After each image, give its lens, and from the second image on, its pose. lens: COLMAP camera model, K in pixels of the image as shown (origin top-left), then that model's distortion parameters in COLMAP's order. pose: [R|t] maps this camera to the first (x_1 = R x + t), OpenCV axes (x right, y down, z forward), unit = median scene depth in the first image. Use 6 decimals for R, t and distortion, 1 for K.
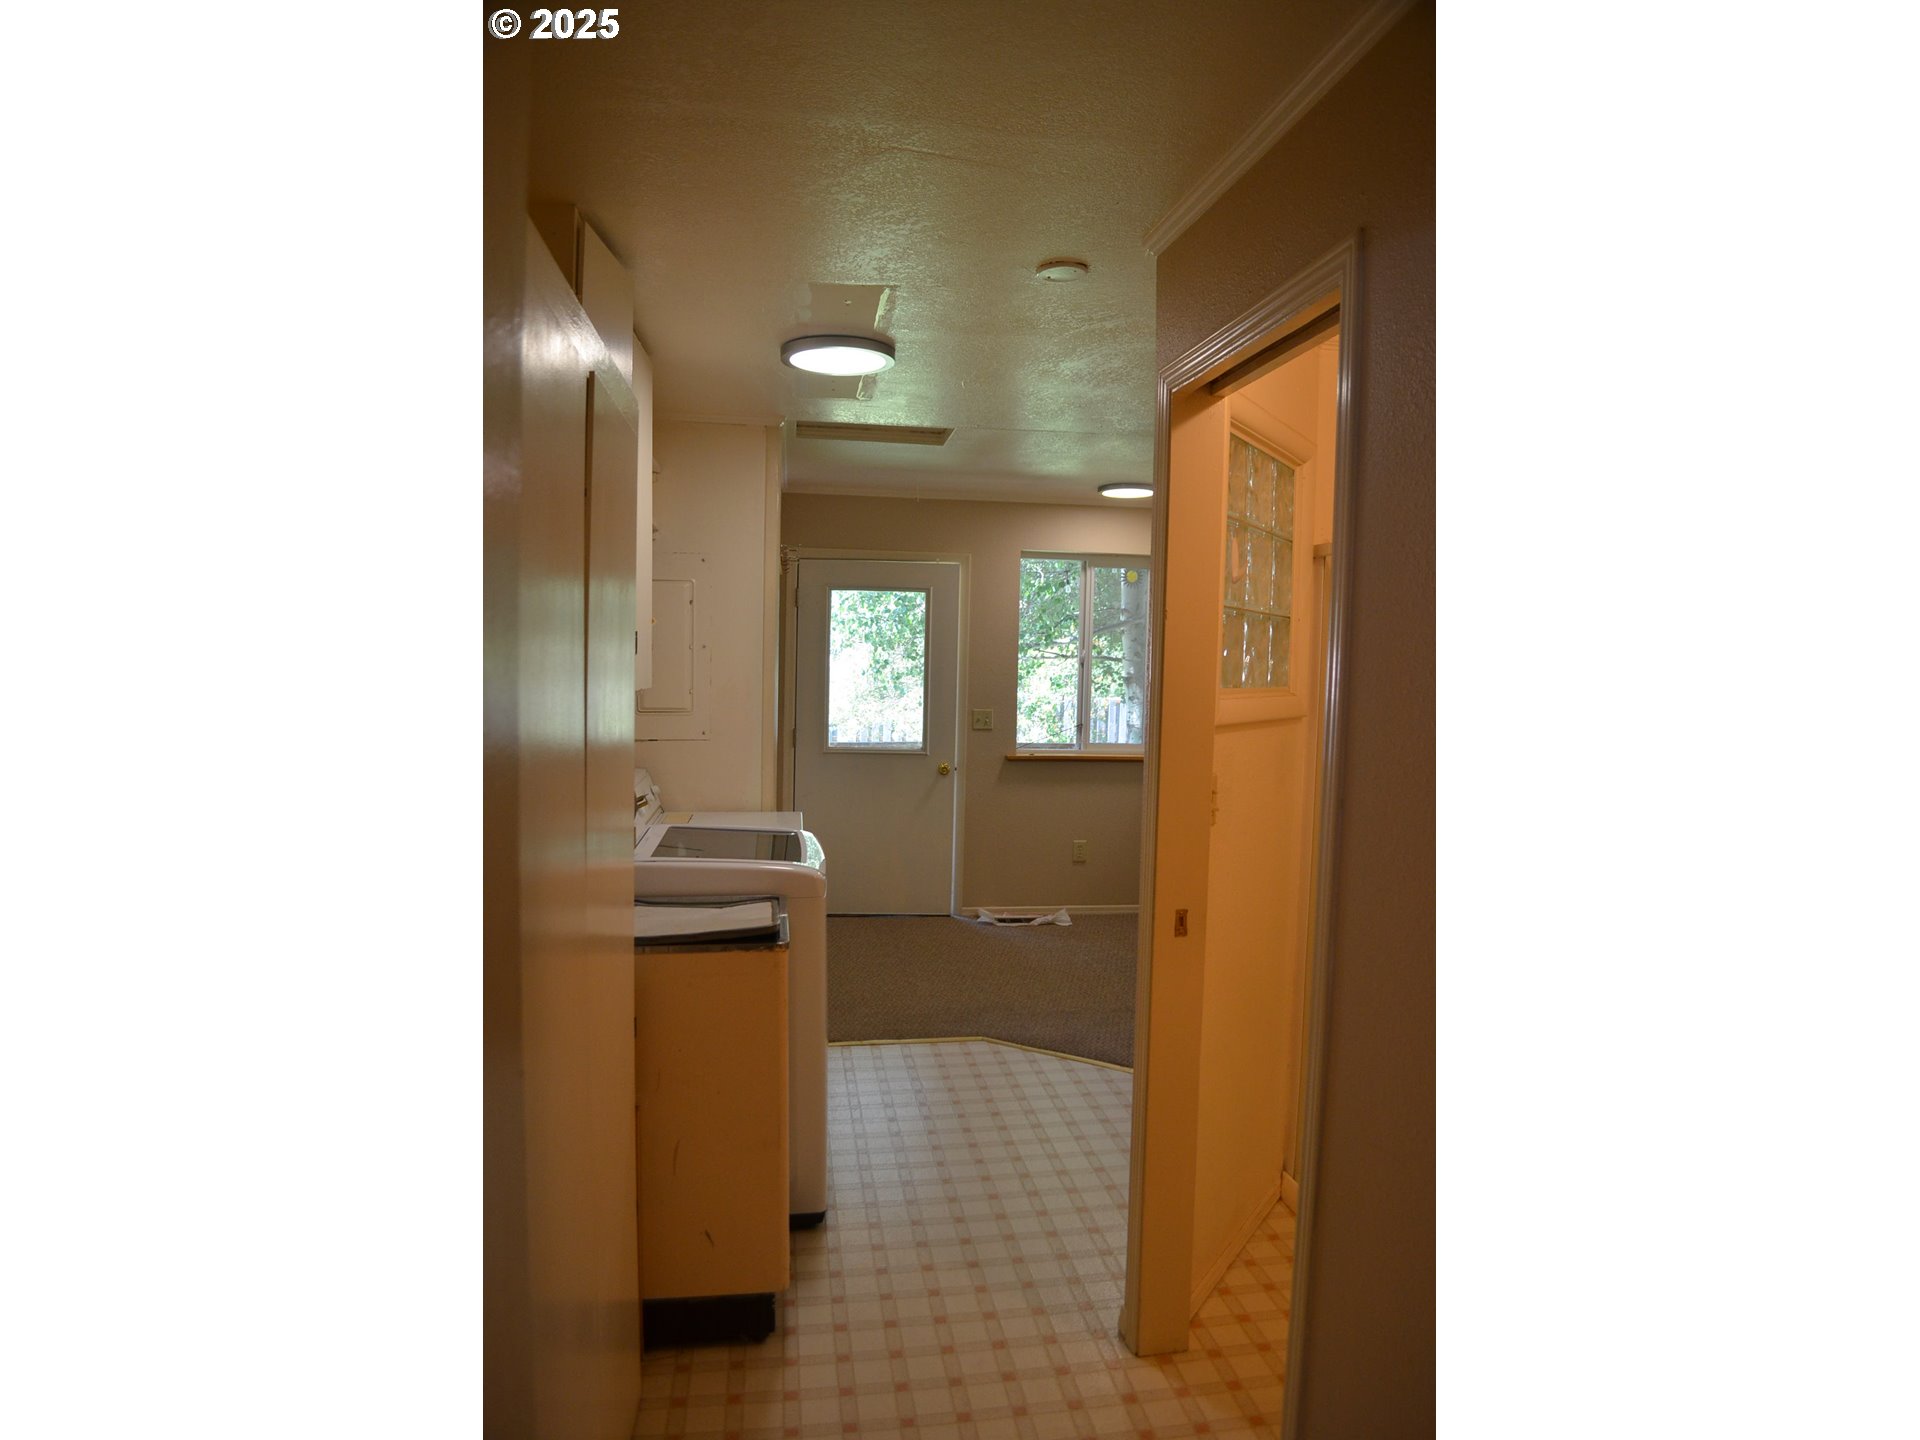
lens RADIAL K [[1512.3, 0, 977.7], [0, 1512.3, 731.1], [0, 0, 1]] dist [-0.081408, 0.013116]
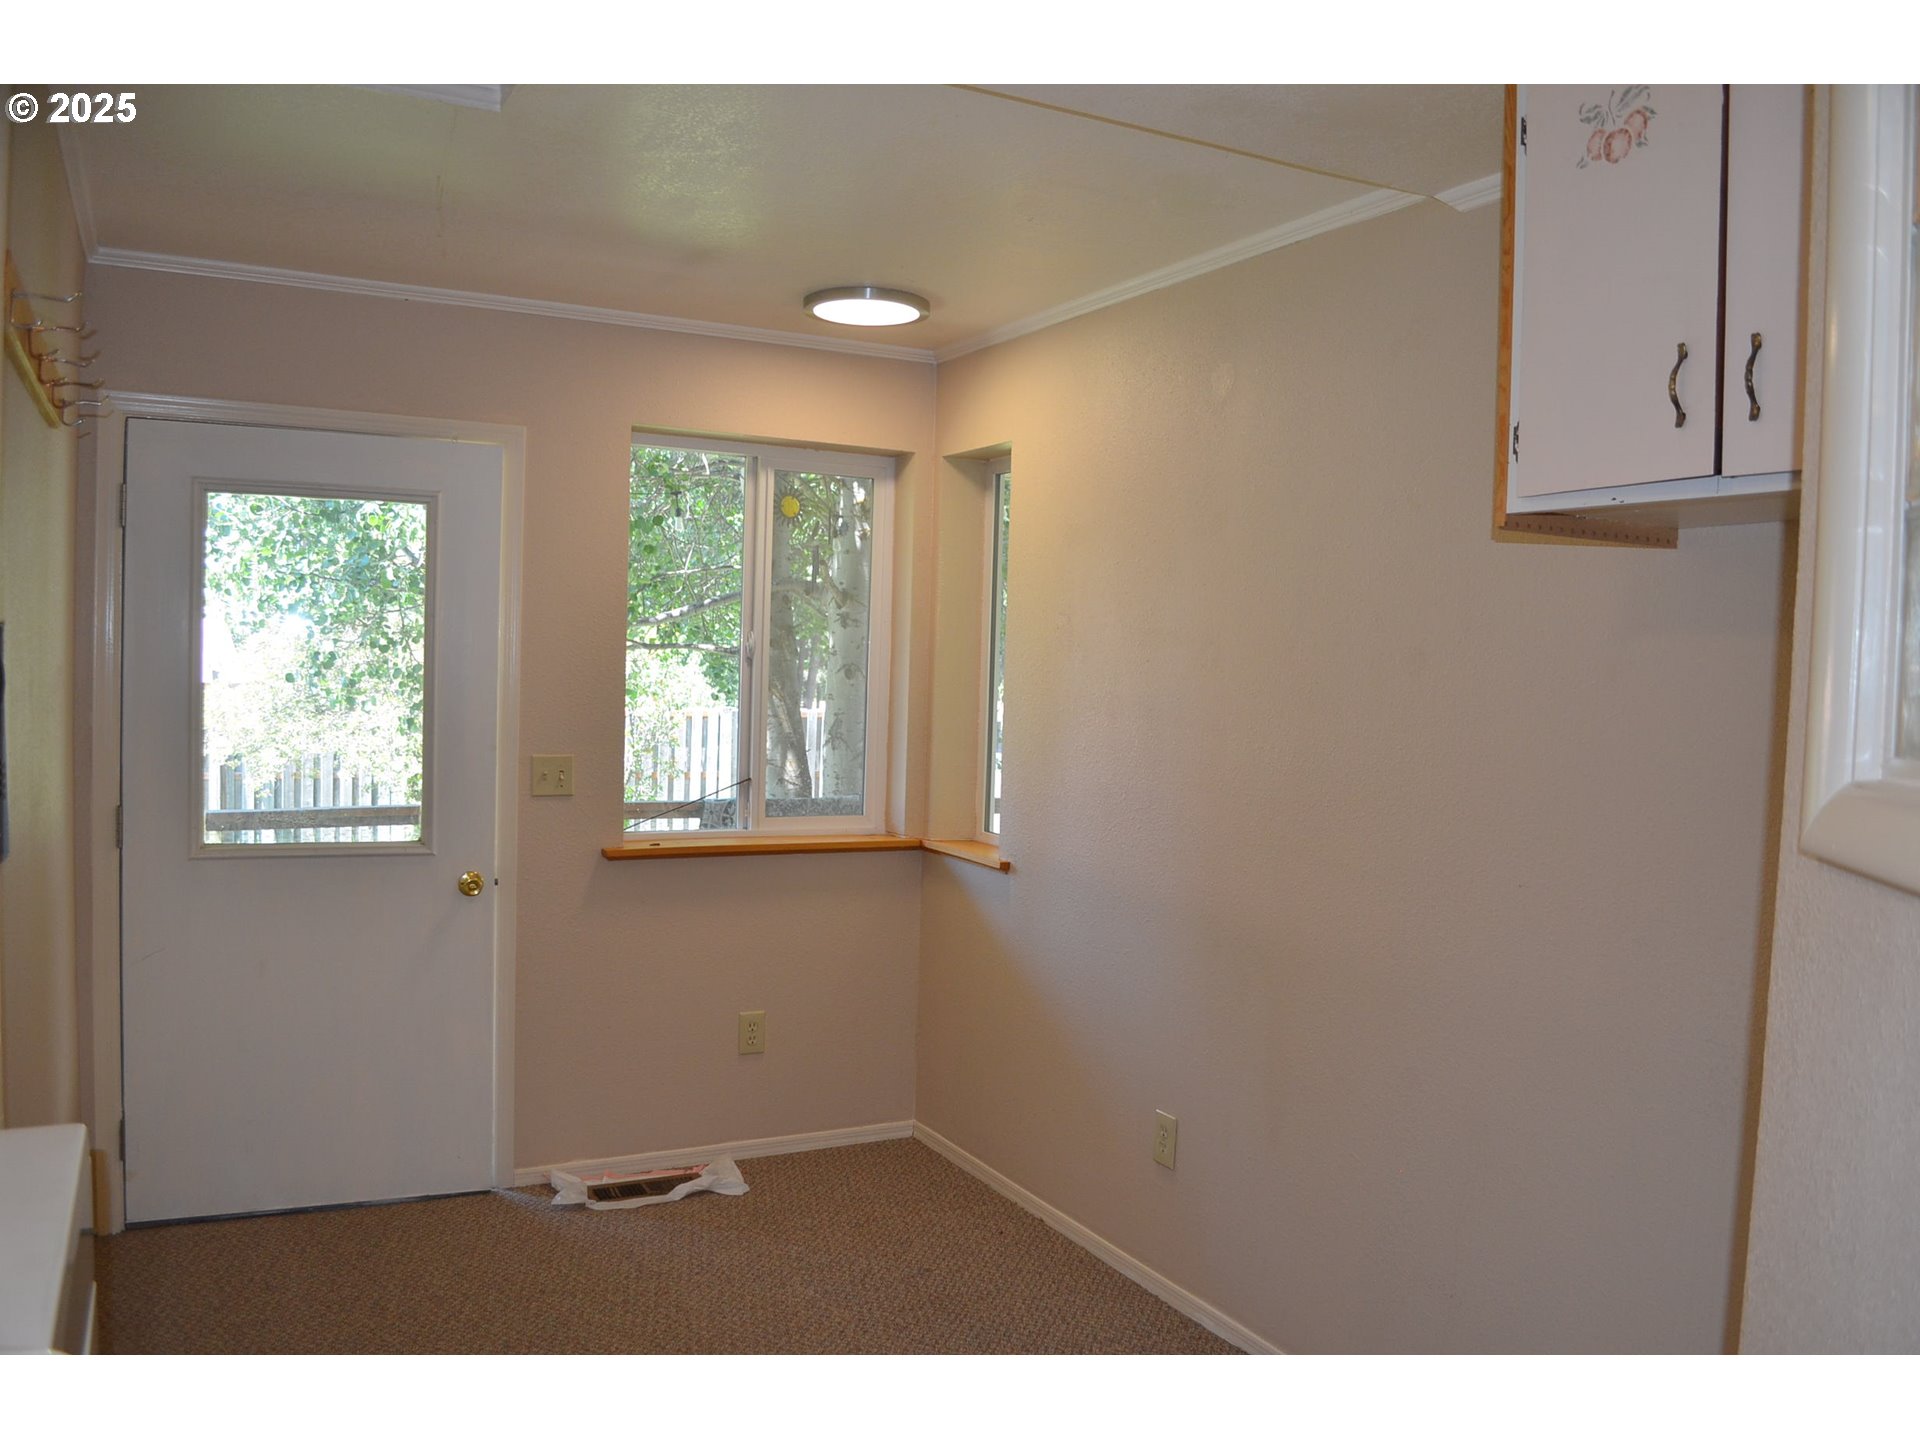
lens RADIAL K [[1545.1, 0, 960.0], [0, 1545.1, 720.0], [0, 0, 1]] dist [-0.049695, 0.002081]
pose [[0.943240, -0.007052, 0.332036, -0.036837], [0.008810, 0.999954, -0.003789, -0.021804], [-0.331994, 0.006500, 0.943259, 0.491193]]
